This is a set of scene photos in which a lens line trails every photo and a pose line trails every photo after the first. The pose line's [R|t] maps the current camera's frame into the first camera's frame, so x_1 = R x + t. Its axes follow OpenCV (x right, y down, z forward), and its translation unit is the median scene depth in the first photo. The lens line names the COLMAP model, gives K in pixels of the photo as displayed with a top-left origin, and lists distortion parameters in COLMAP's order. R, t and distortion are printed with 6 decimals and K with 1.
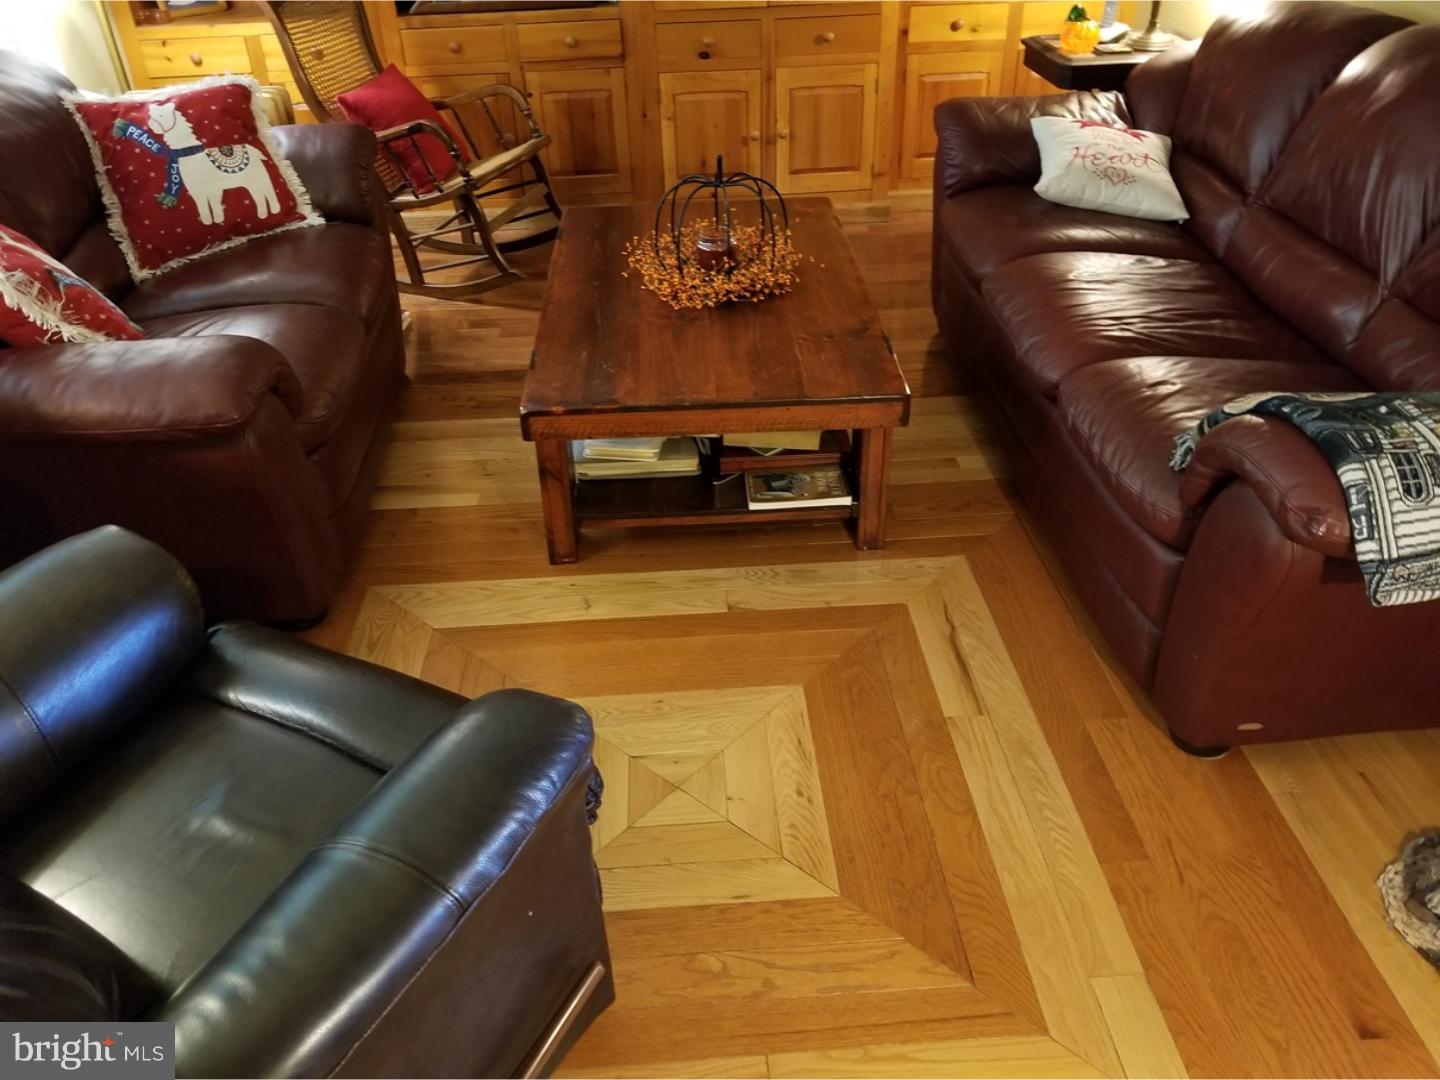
lens RADIAL K [[1102.4, 0, 732.7], [0, 1102.4, 540.2], [0, 0, 1]] dist [0.025812, -0.046383]
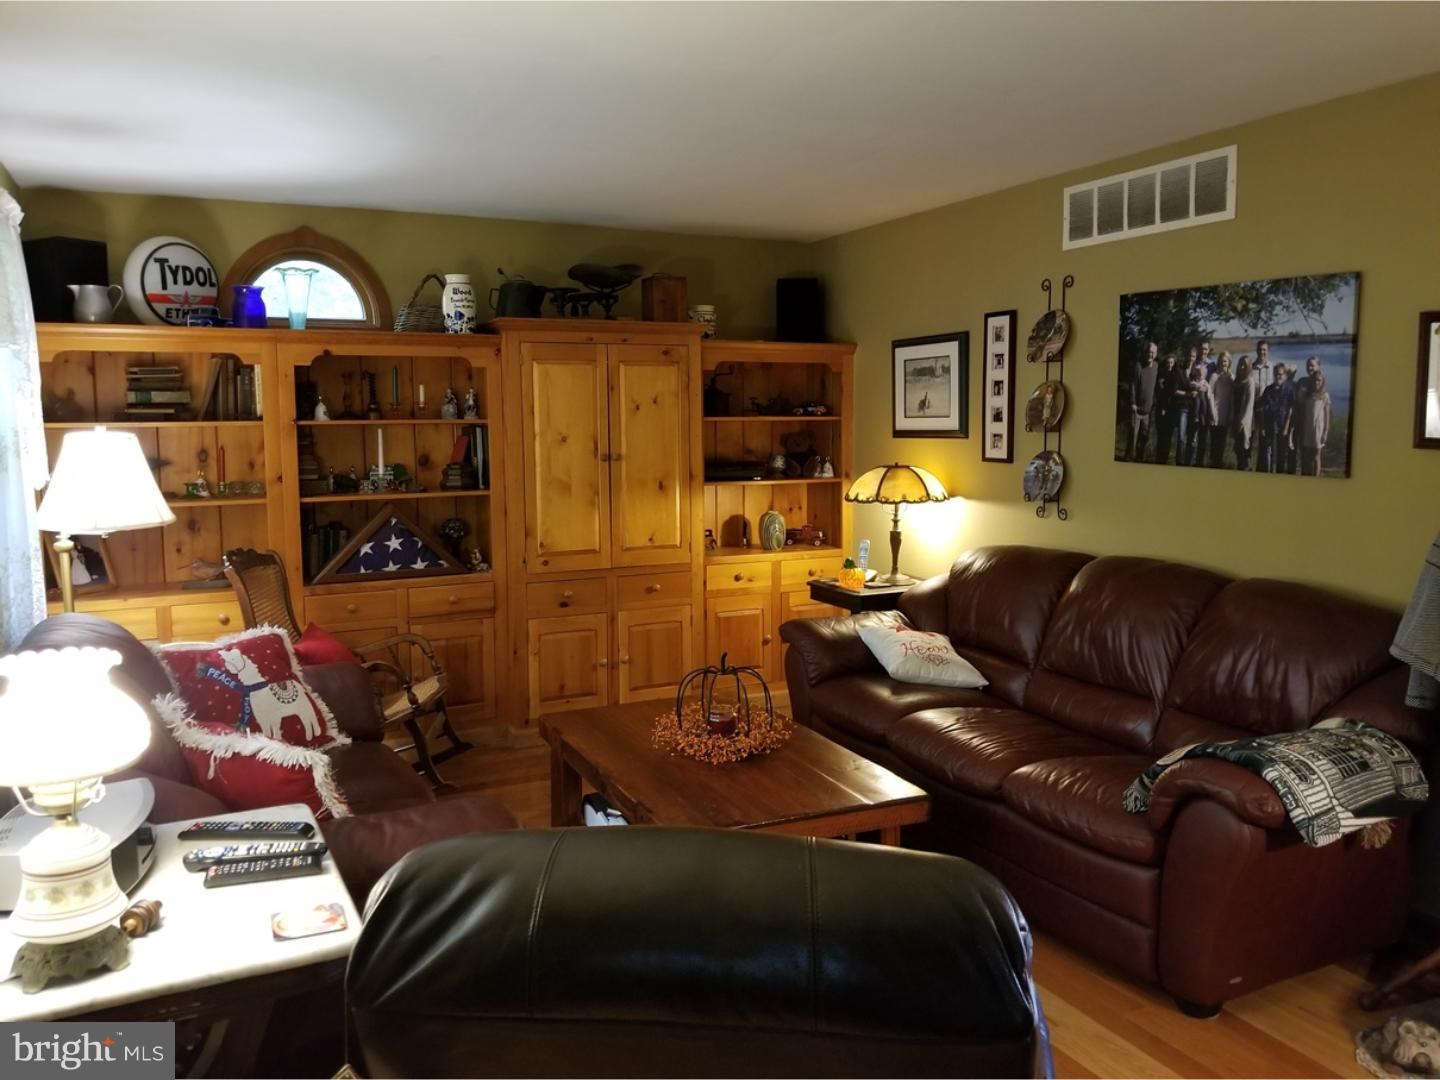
lens RADIAL K [[1102.4, 0, 725.1], [0, 1102.4, 533.3], [0, 0, 1]] dist [0.025812, -0.046383]
pose [[0.932502, -0.020725, 0.360571, -0.415533], [0.189483, 0.877993, -0.439573, 0.101488], [-0.307469, 0.478225, 0.822657, -0.167828]]
